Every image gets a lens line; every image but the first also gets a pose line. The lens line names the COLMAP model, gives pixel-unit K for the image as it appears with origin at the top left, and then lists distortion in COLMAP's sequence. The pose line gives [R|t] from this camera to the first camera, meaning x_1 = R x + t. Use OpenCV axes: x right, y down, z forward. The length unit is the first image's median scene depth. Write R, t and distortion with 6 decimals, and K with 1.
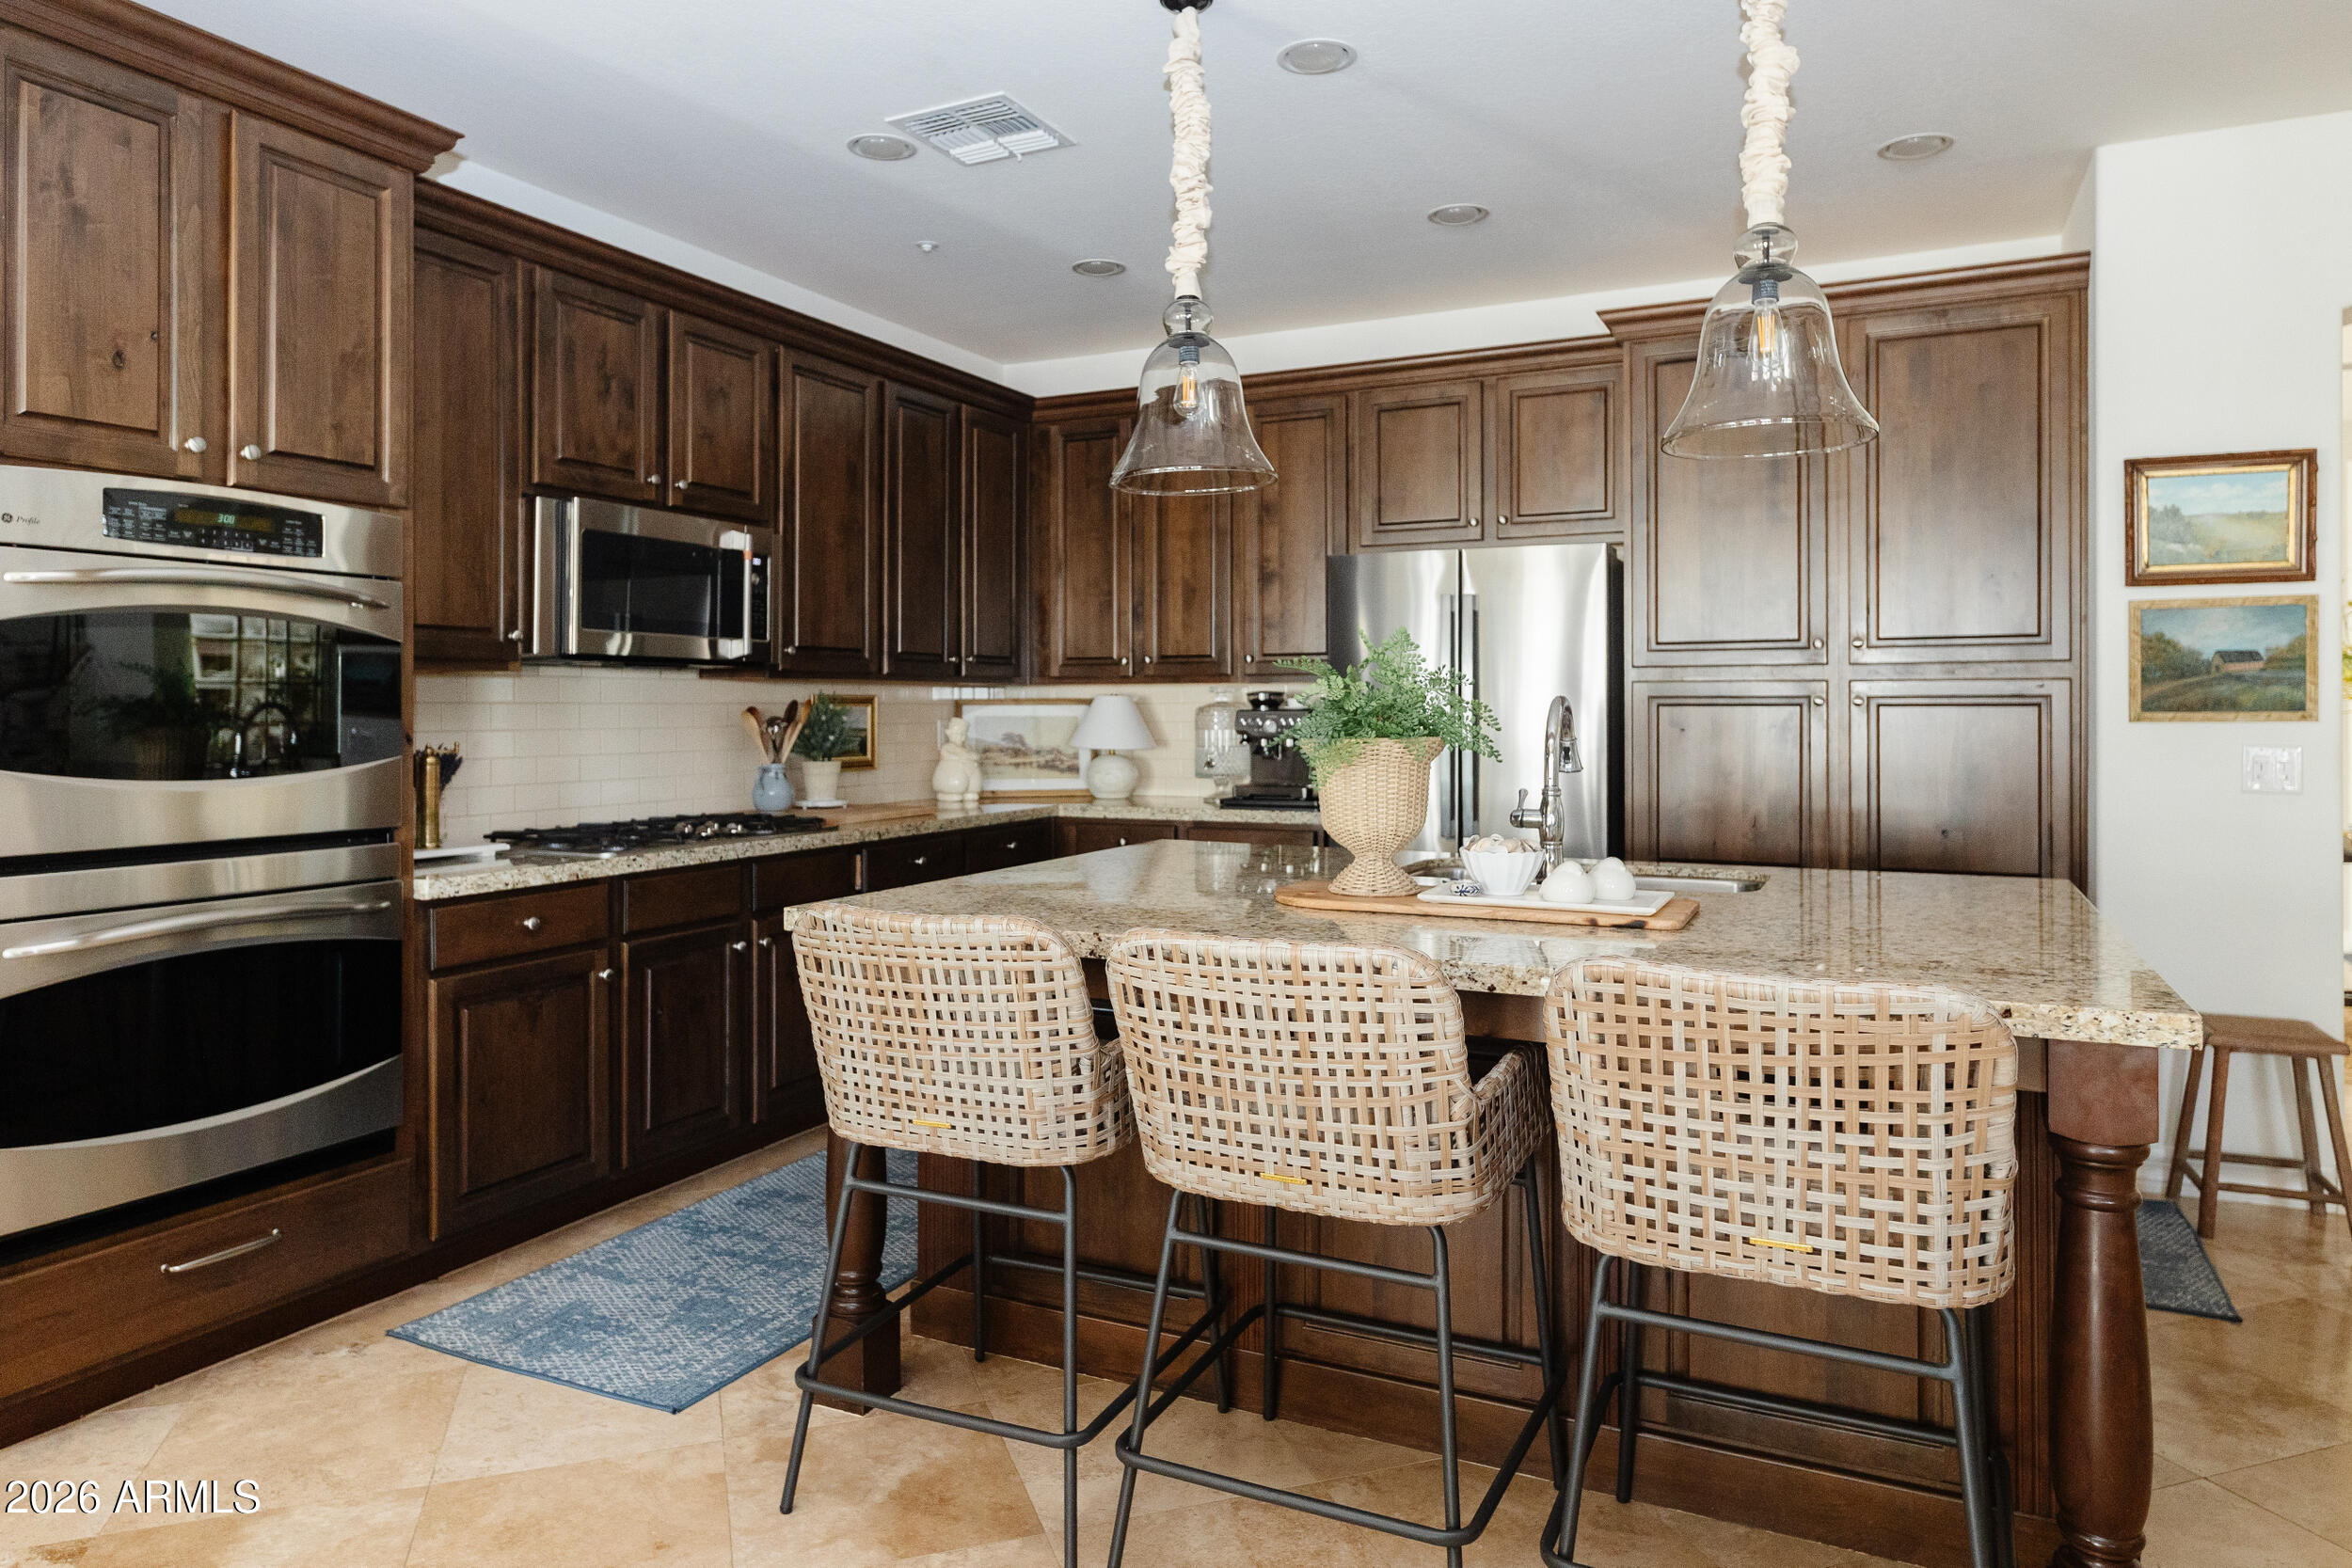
lens RADIAL K [[1464.9, 0, 1185.7], [0, 1464.9, 707.4], [0, 0, 1]] dist [-0.004806, -0.003710]
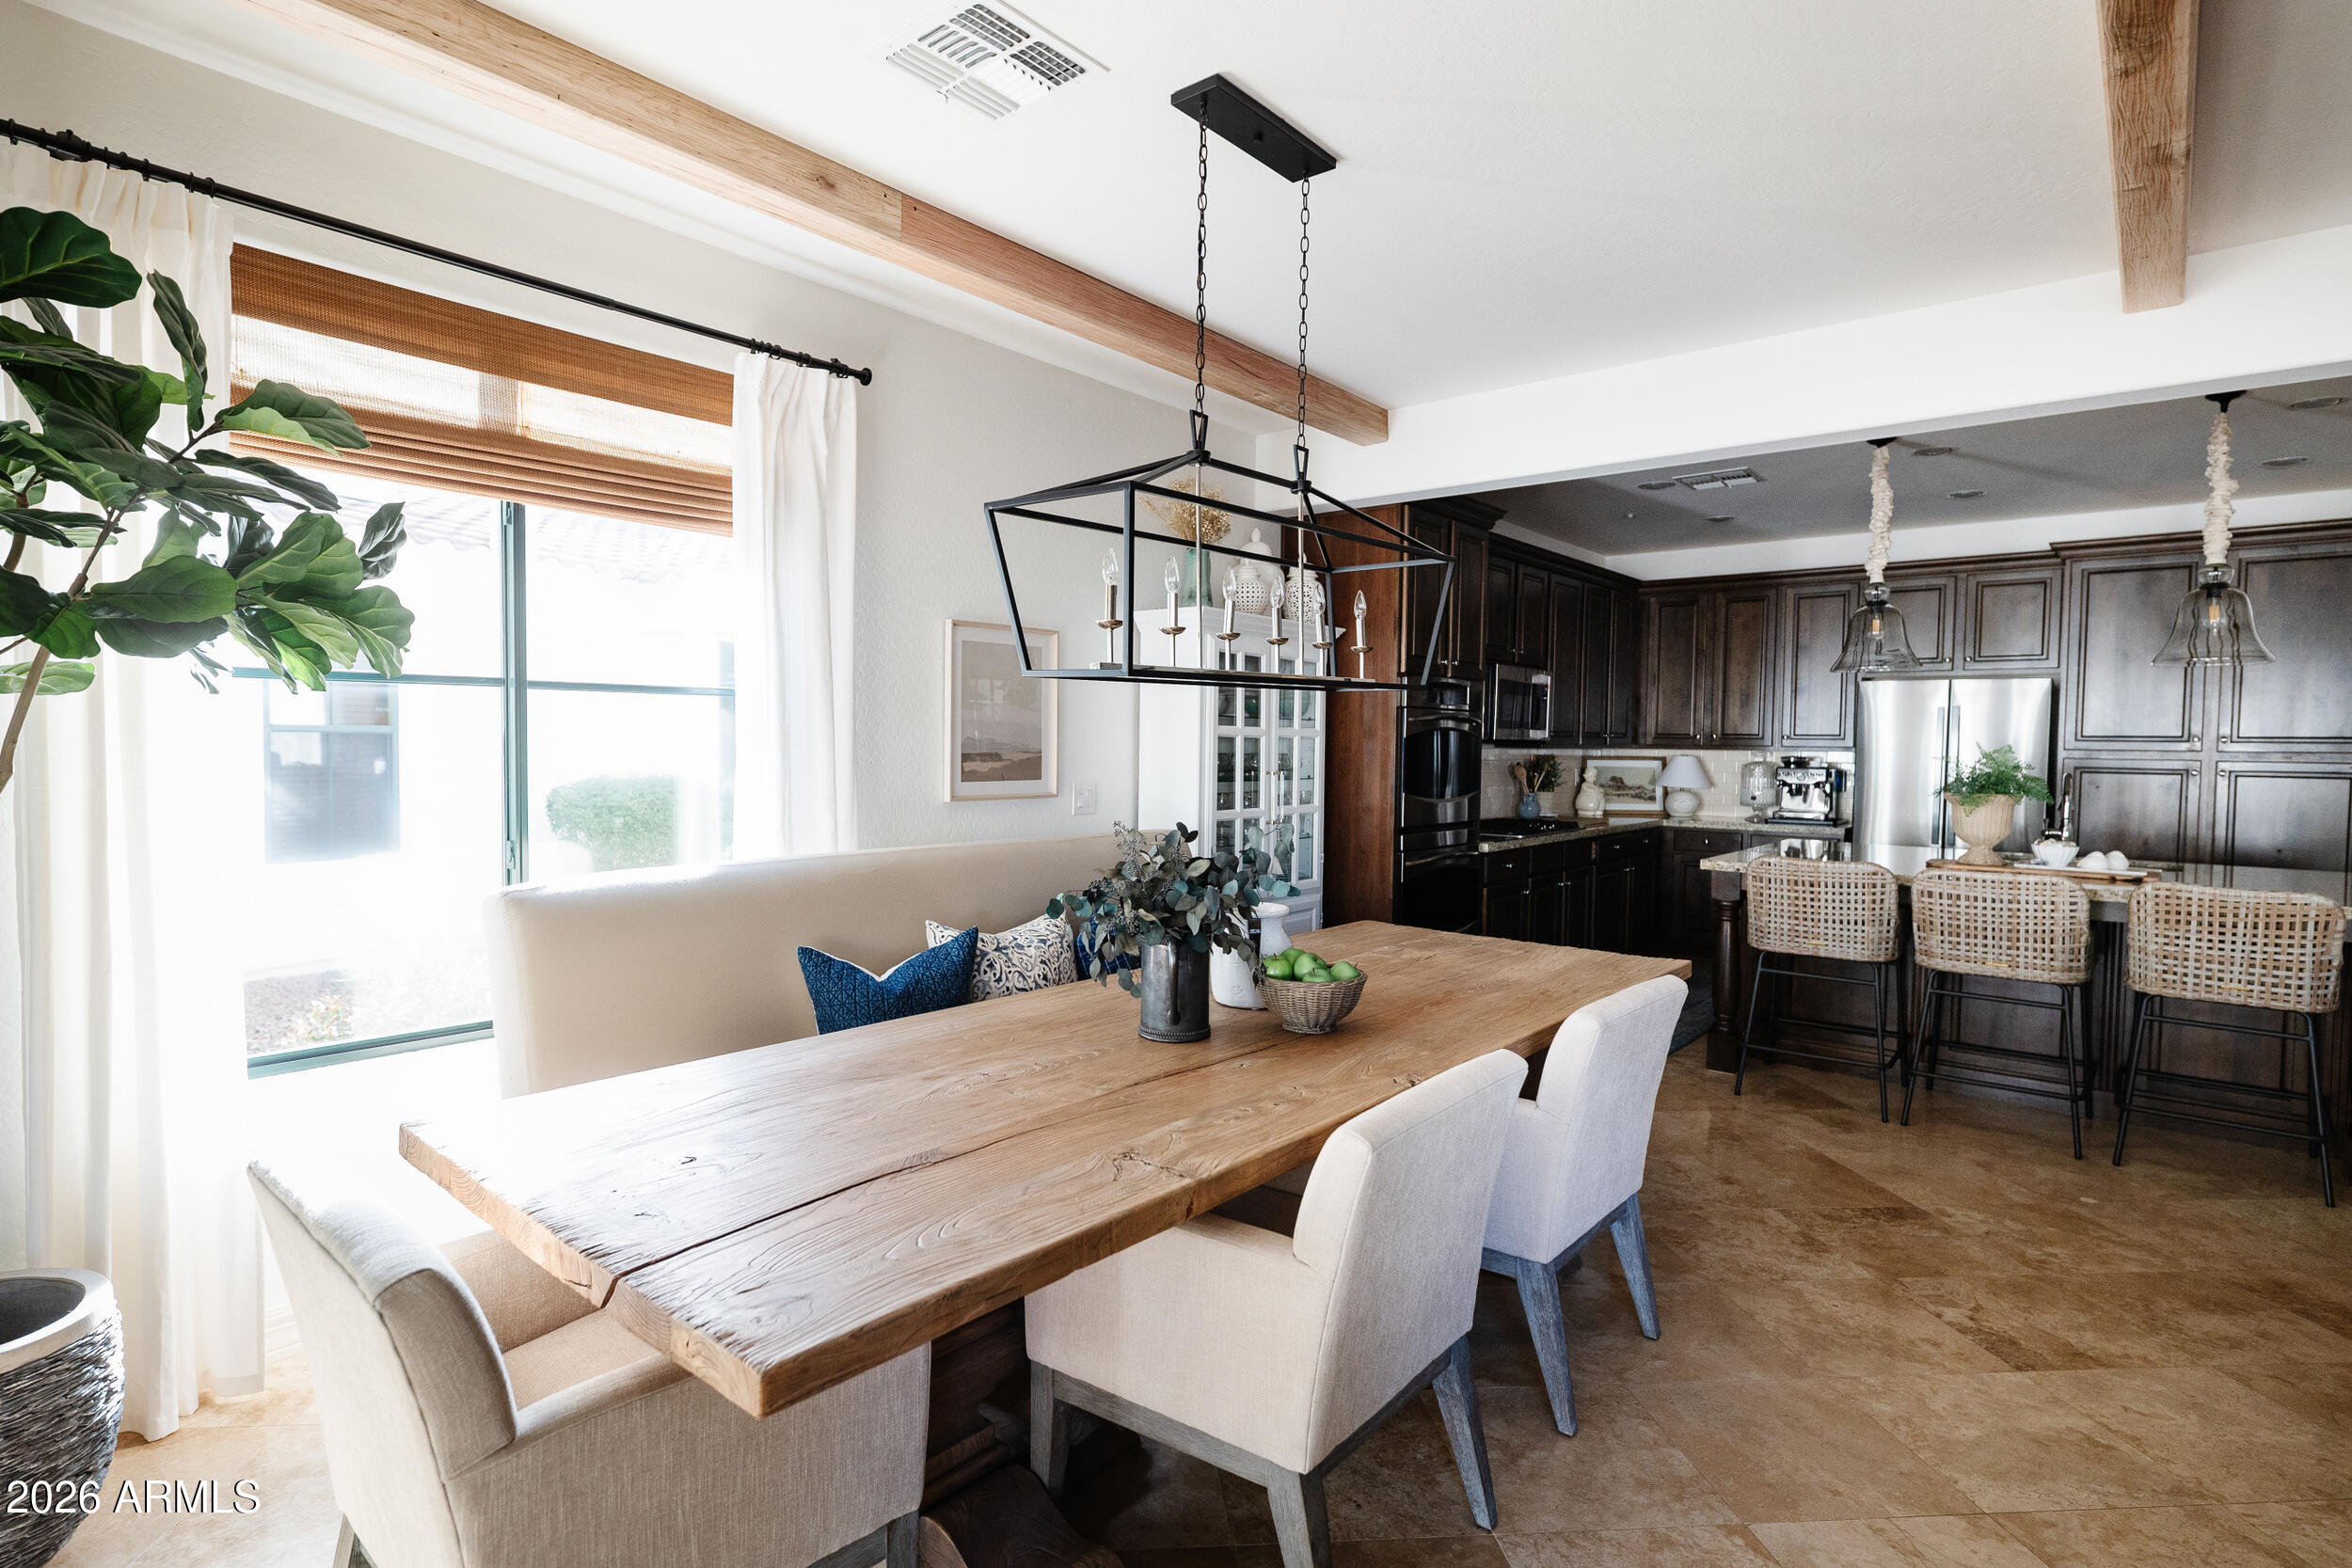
lens RADIAL K [[1168.5, 0, 1175.9], [0, 1168.5, 791.0], [0, 0, 1]] dist [-0.002515, -0.000084]
pose [[0.968516, 0.024278, -0.247764, -0.576169], [-0.013329, 0.998863, 0.045773, -0.043638], [0.248594, -0.041029, 0.967738, -0.932820]]
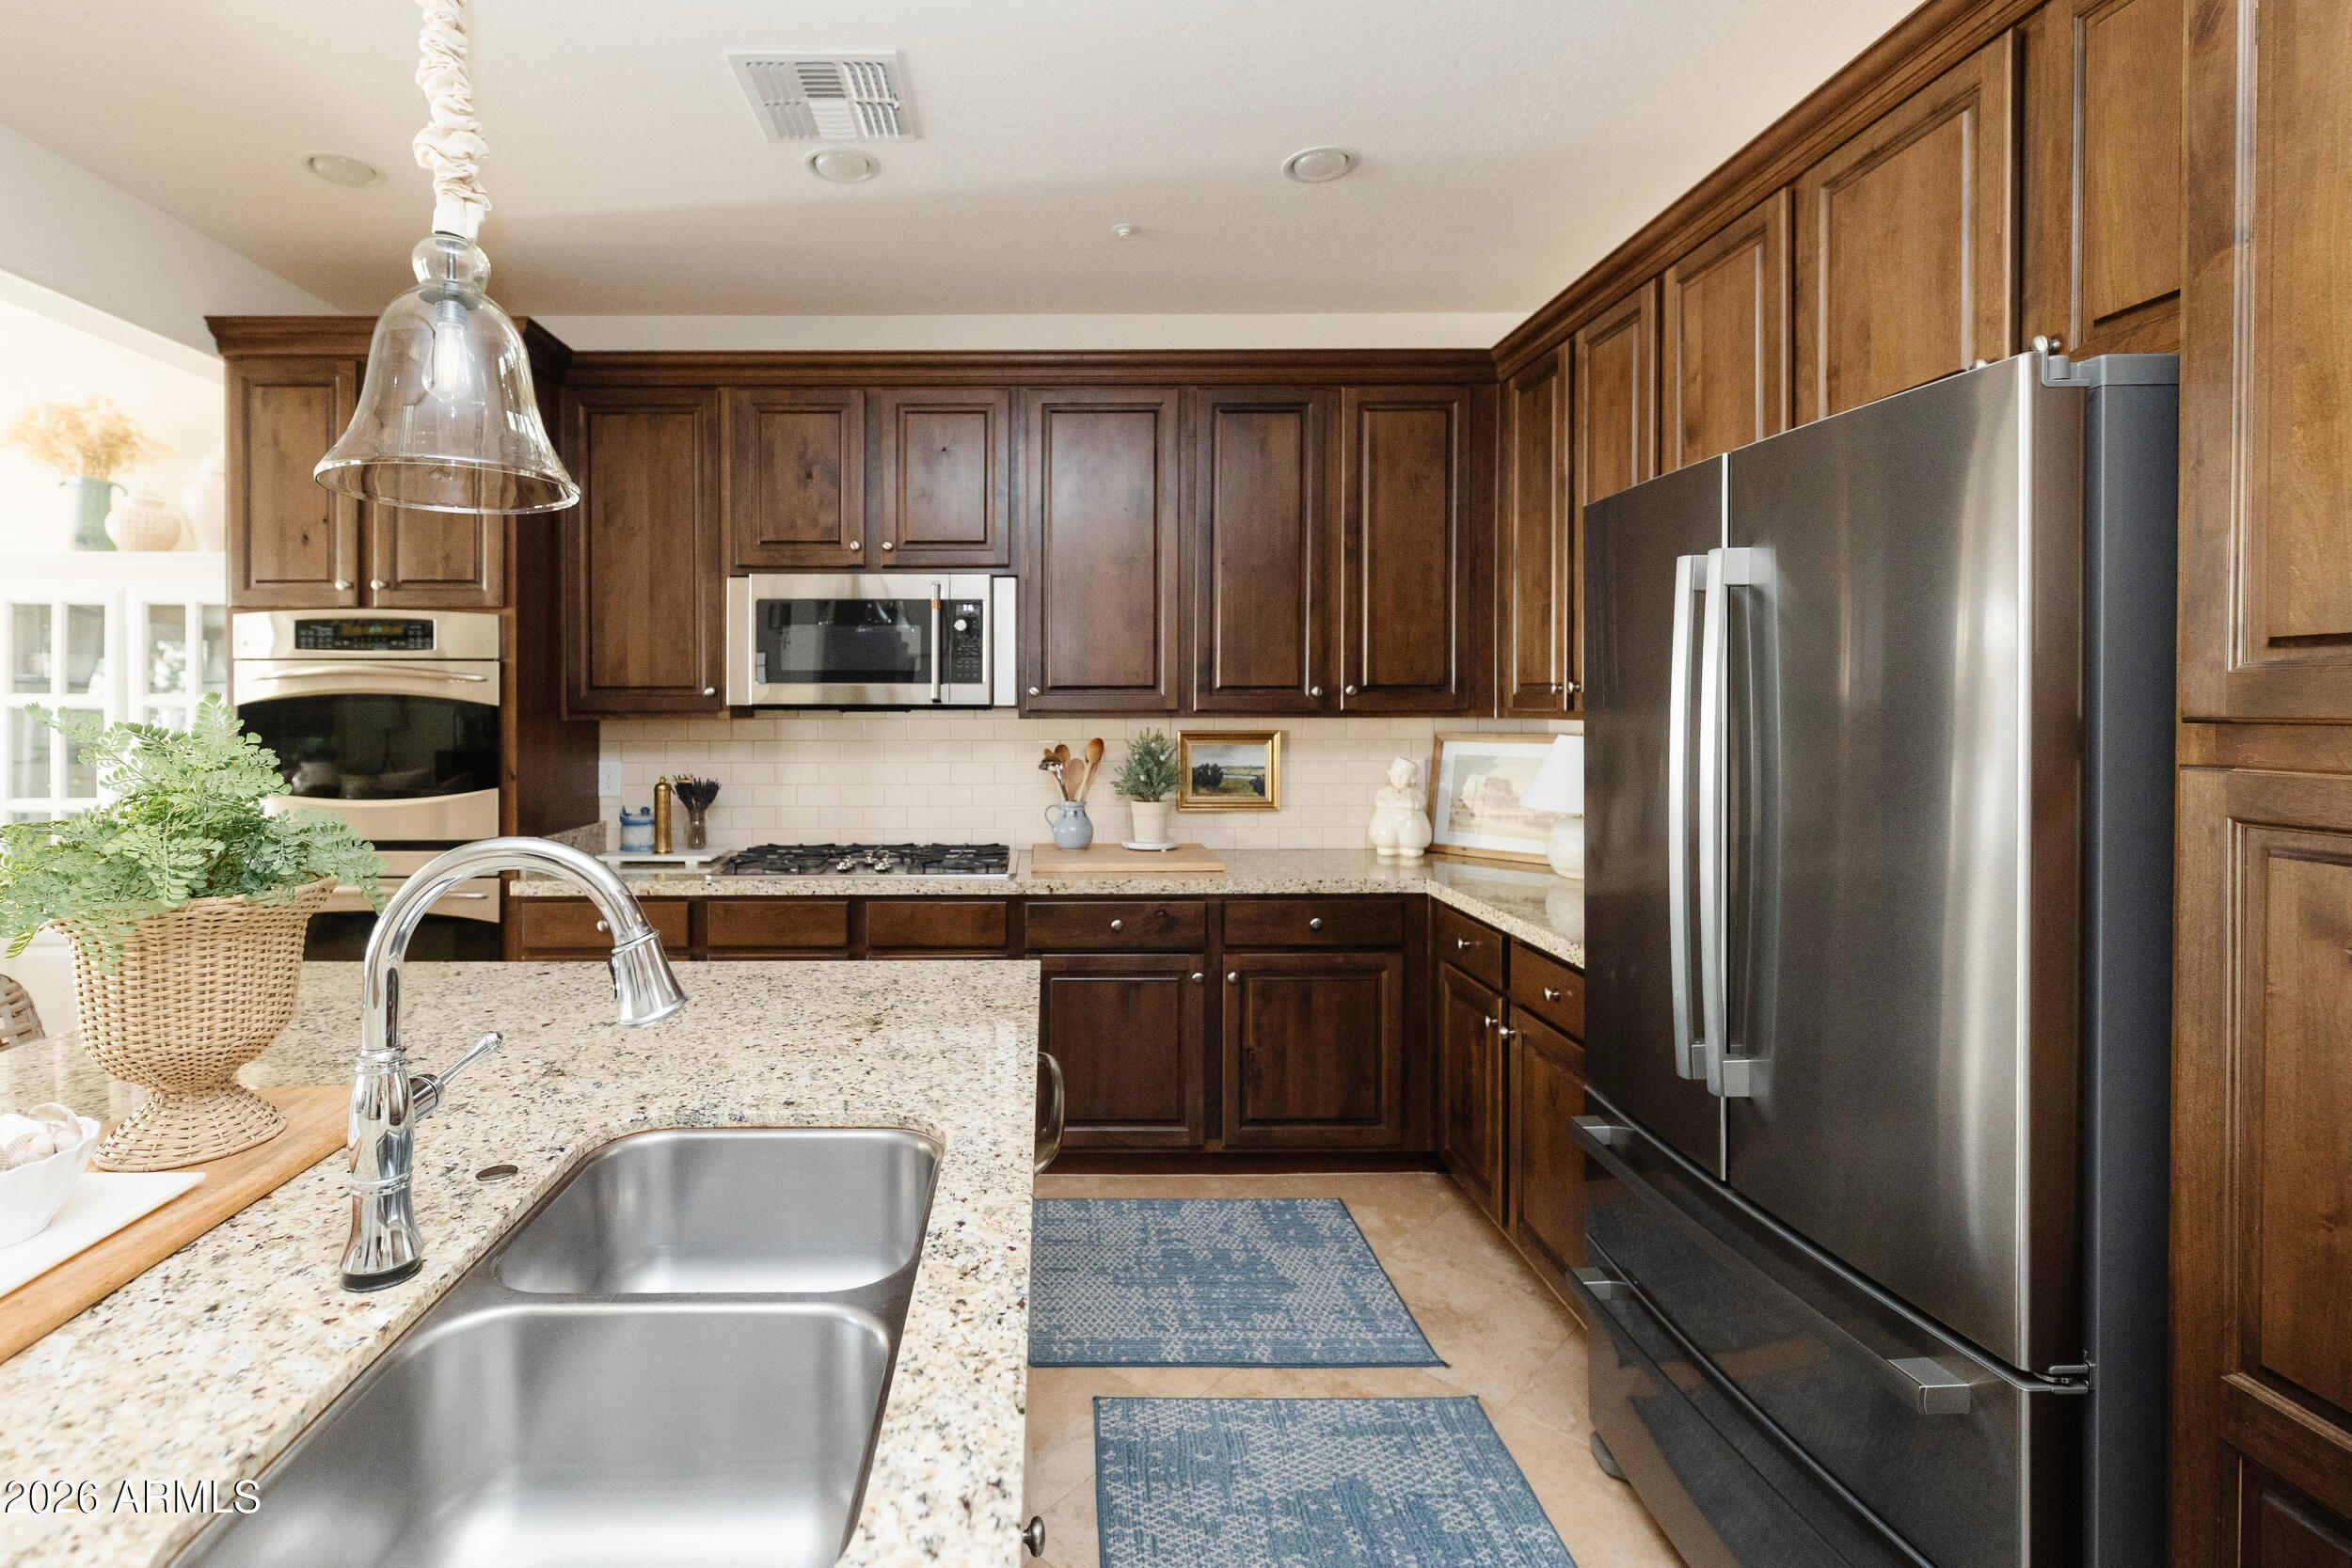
lens RADIAL K [[1141.7, 0, 1098.2], [0, 1141.7, 714.5], [0, 0, 1]] dist [0.000003, -0.000147]
pose [[0.433339, 0.012624, -0.901143, 0.700194], [0.000980, 0.999895, 0.014479, -0.052956], [0.901230, -0.007158, 0.433281, 1.081943]]
